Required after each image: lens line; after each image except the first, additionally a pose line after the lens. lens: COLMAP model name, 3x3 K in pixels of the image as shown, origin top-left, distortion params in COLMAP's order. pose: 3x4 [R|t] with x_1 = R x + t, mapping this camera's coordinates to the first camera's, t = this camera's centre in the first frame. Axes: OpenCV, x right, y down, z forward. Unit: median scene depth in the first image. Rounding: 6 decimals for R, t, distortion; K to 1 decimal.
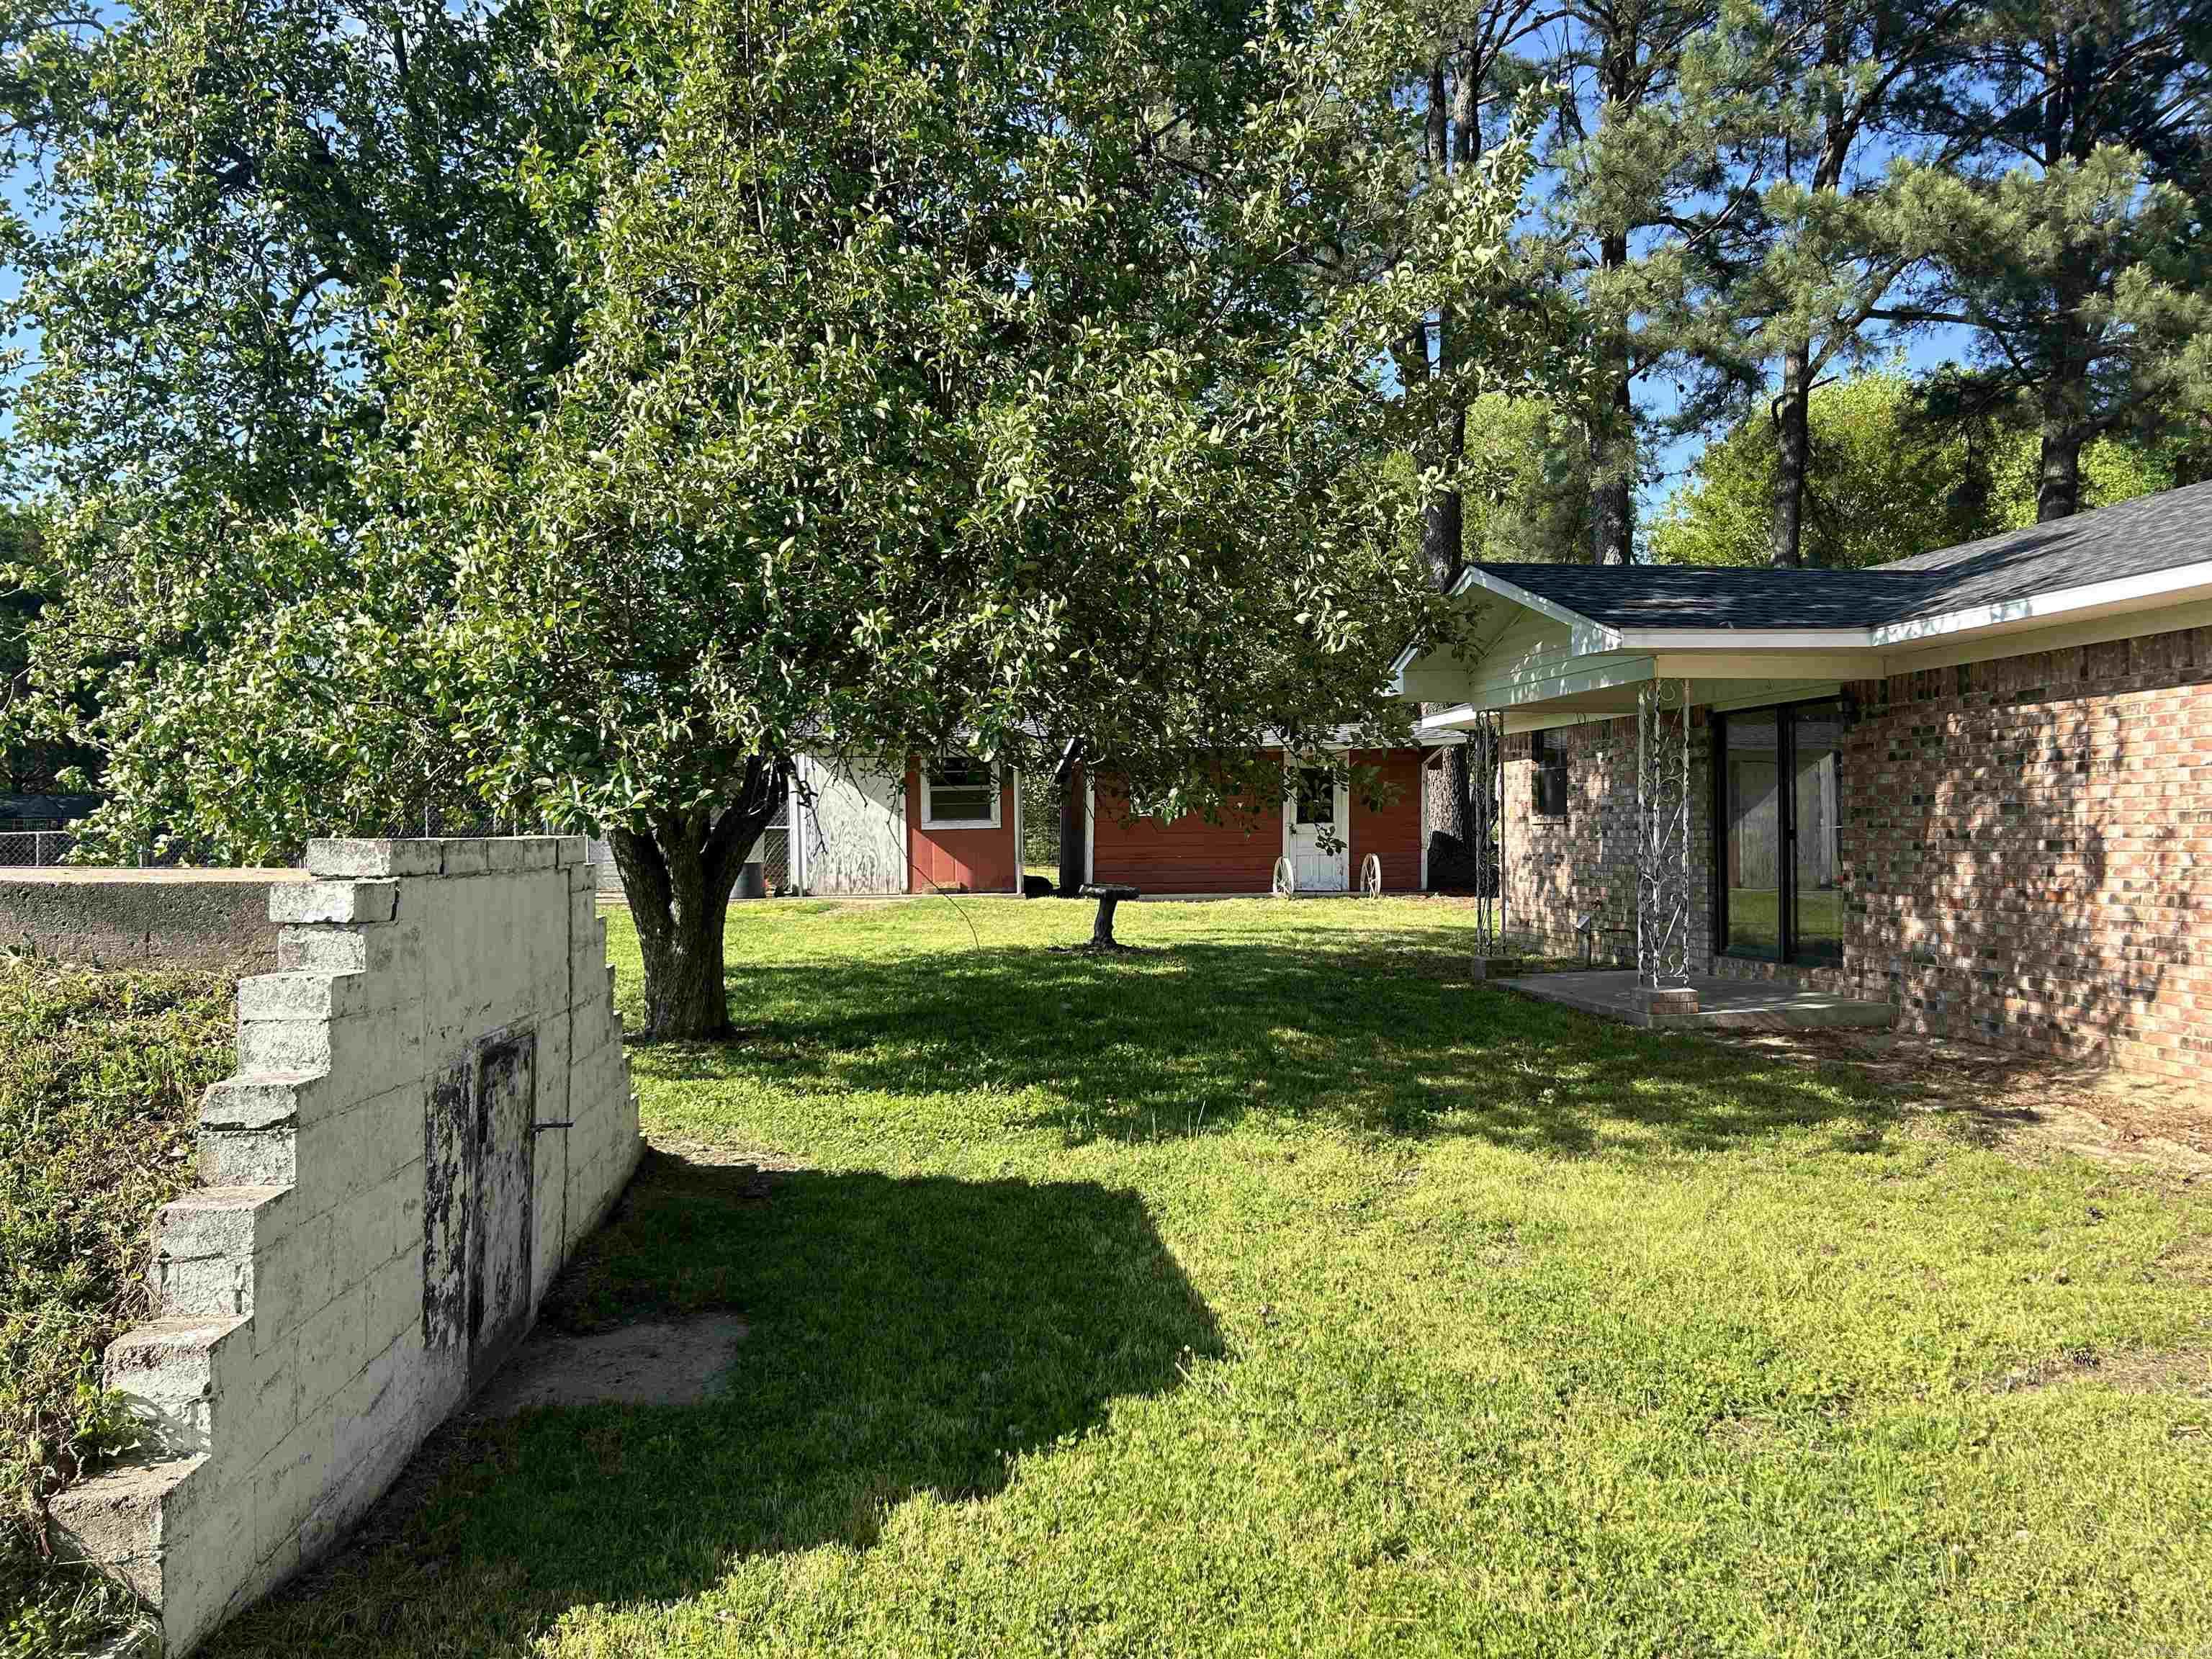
lens RADIAL K [[1669.6, 0, 1111.0], [0, 1669.6, 821.8], [0, 0, 1]] dist [0.074099, -0.082099]
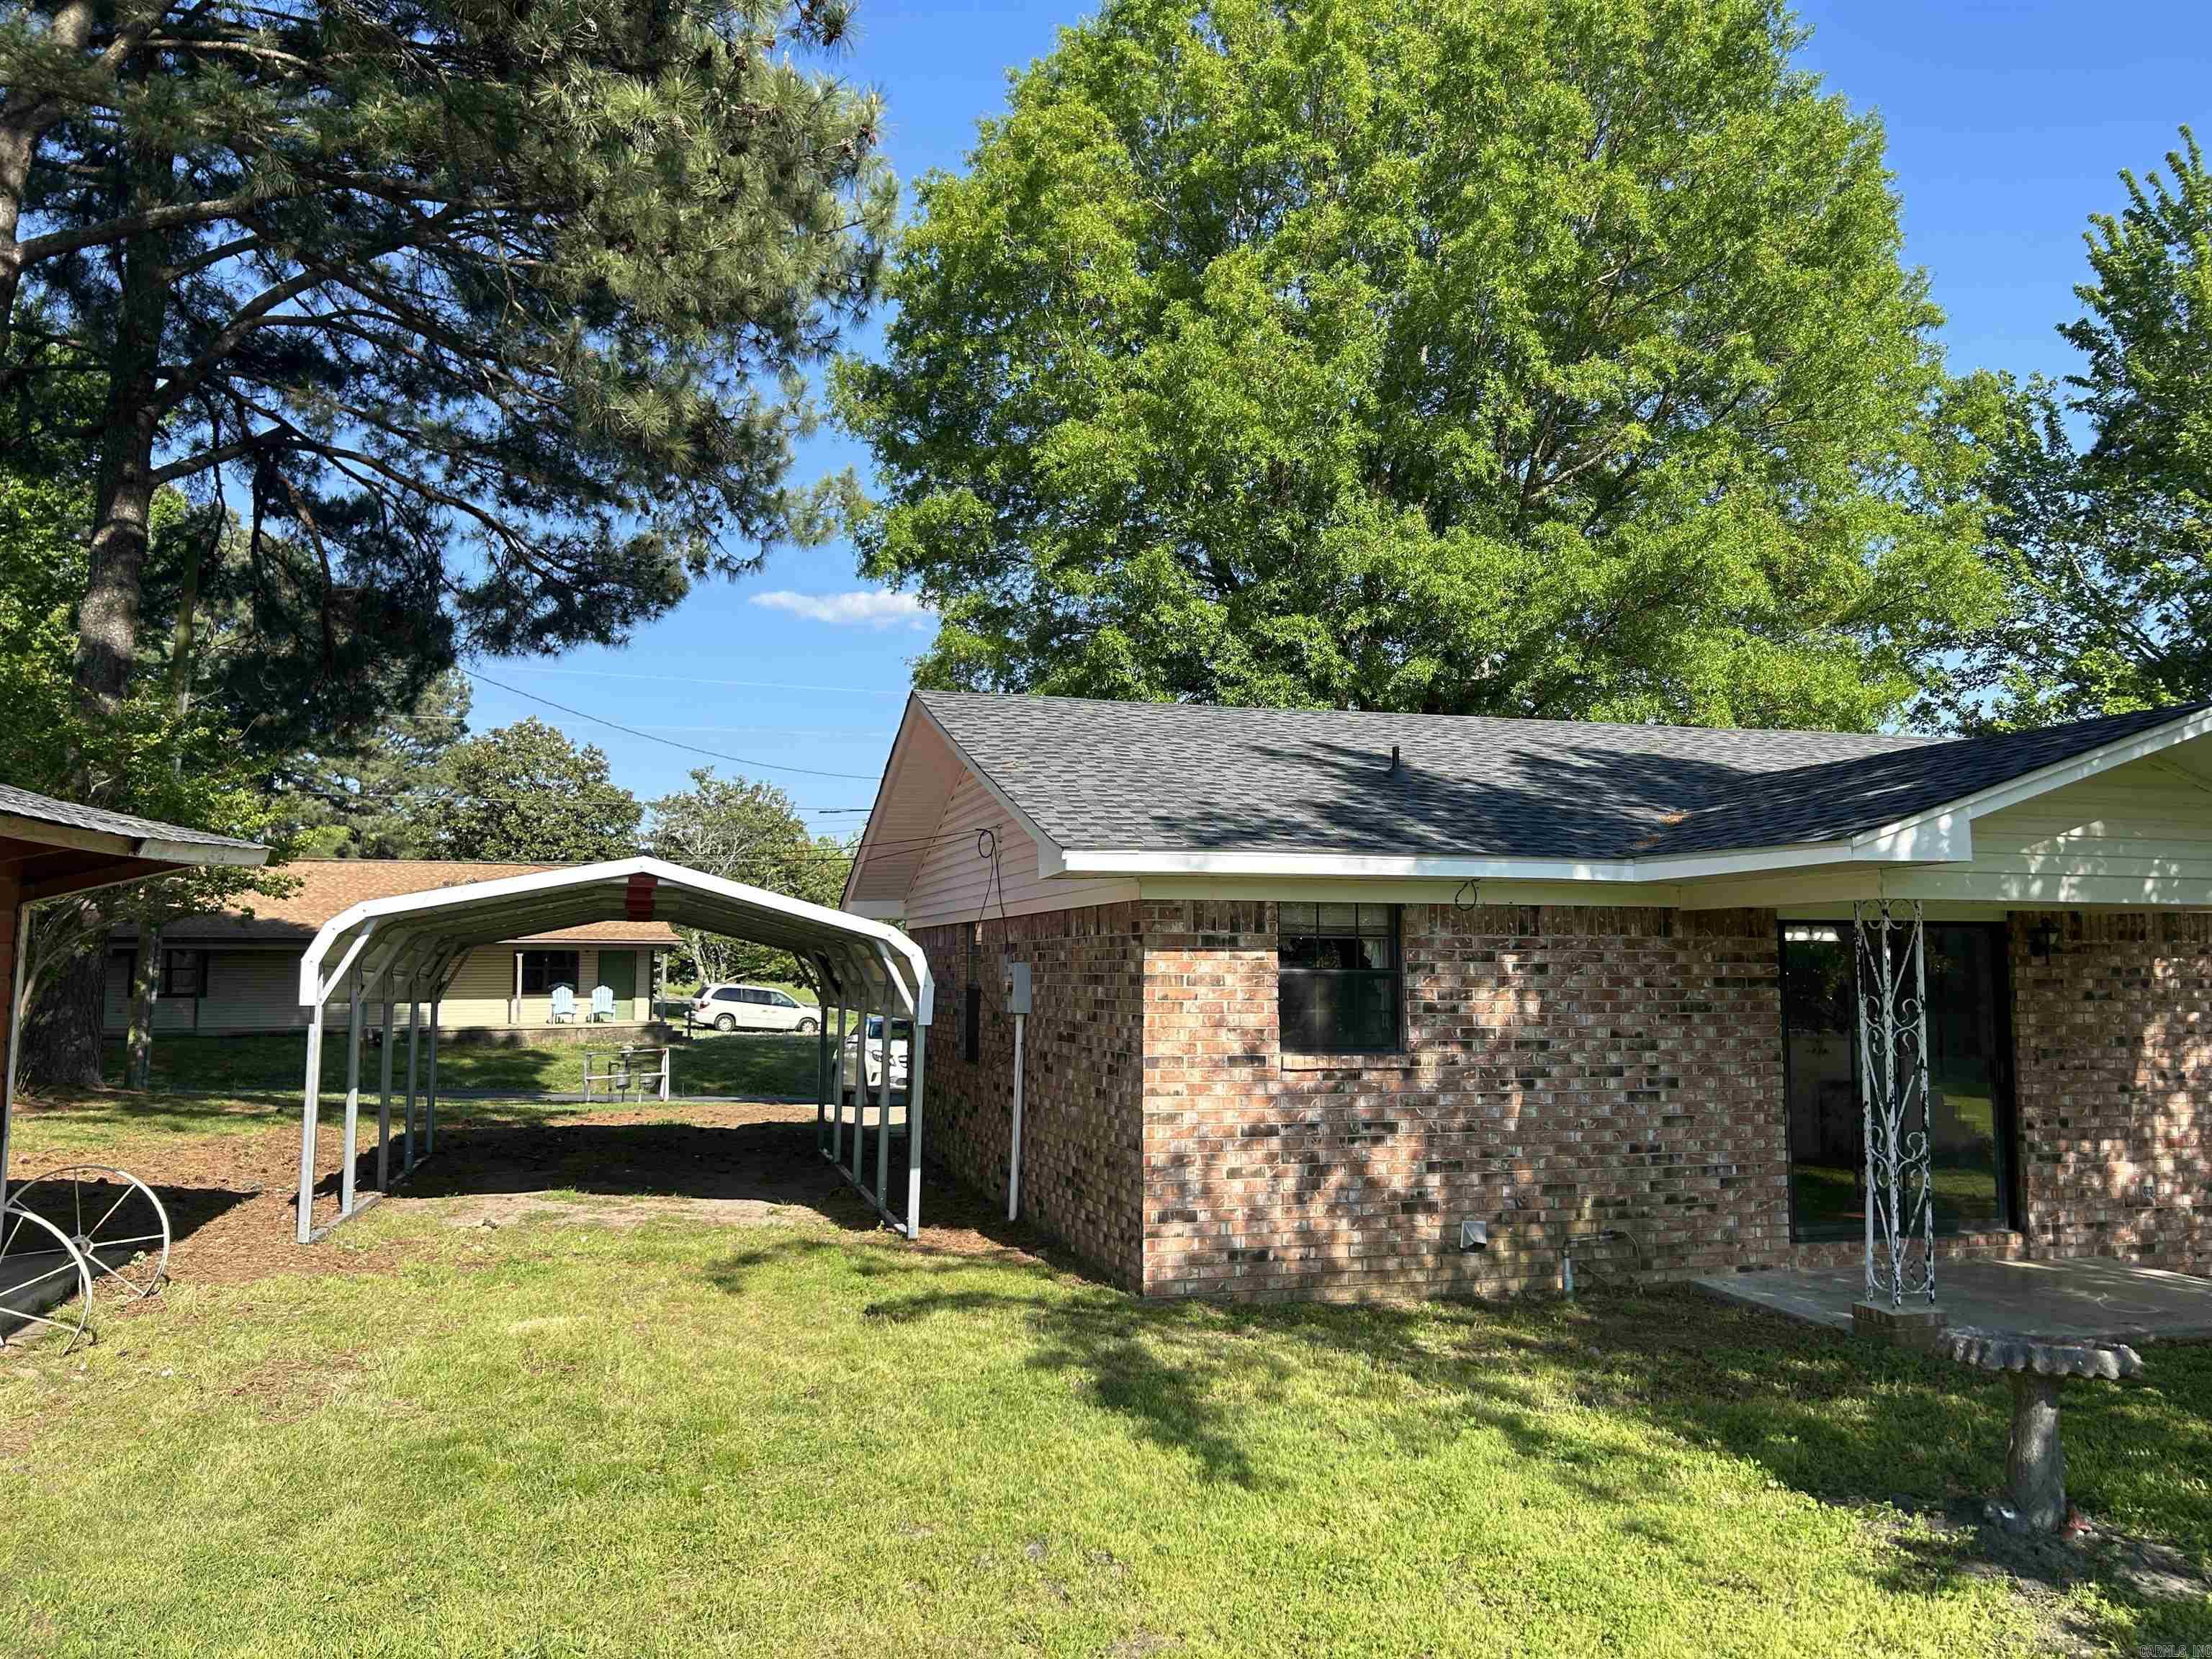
lens RADIAL K [[1669.6, 0, 1125.5], [0, 1669.6, 848.8], [0, 0, 1]] dist [0.074099, -0.082099]
pose [[-0.119615, 0.074069, 0.990054, -0.486635], [-0.010628, 0.997061, -0.075877, -0.047391], [-0.992764, -0.019598, -0.118476, 1.847448]]
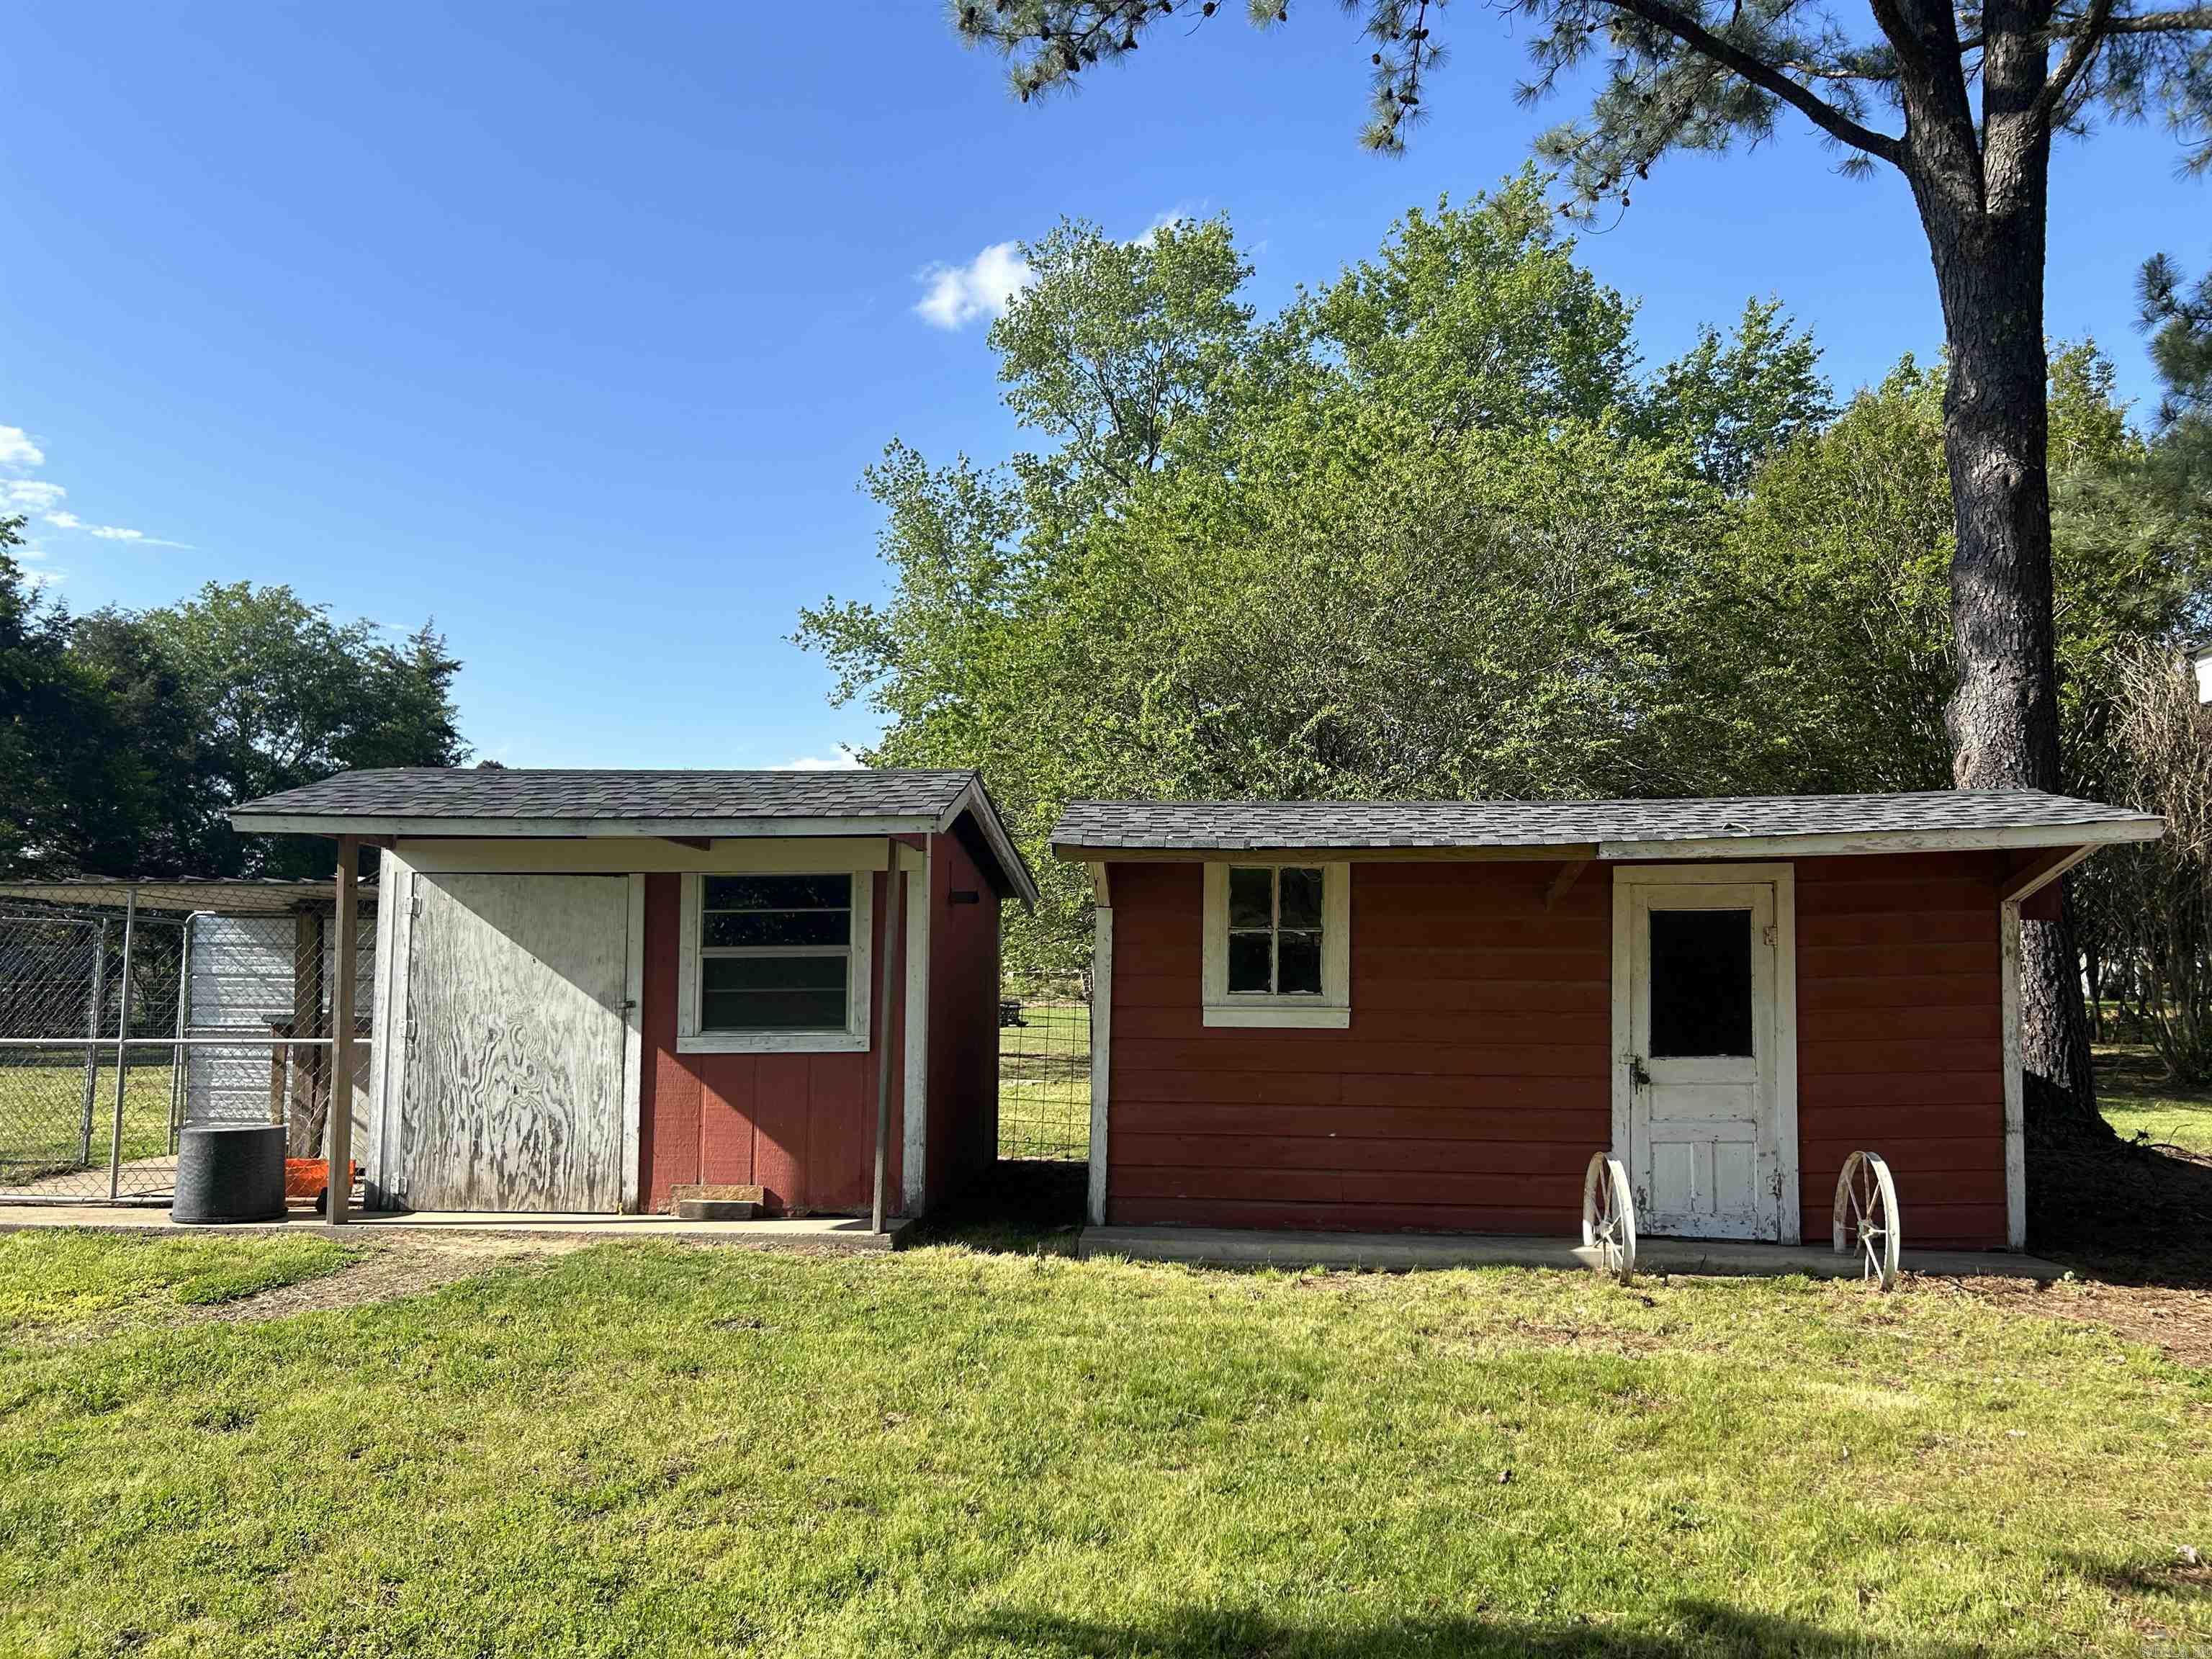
lens RADIAL K [[1669.6, 0, 1108.1], [0, 1669.6, 812.0], [0, 0, 1]] dist [0.074099, -0.082099]
pose [[0.973964, -0.006446, -0.226609, 0.178991], [-0.016962, 0.994721, -0.101200, -0.030956], [0.226065, 0.102409, 0.968714, 1.357074]]
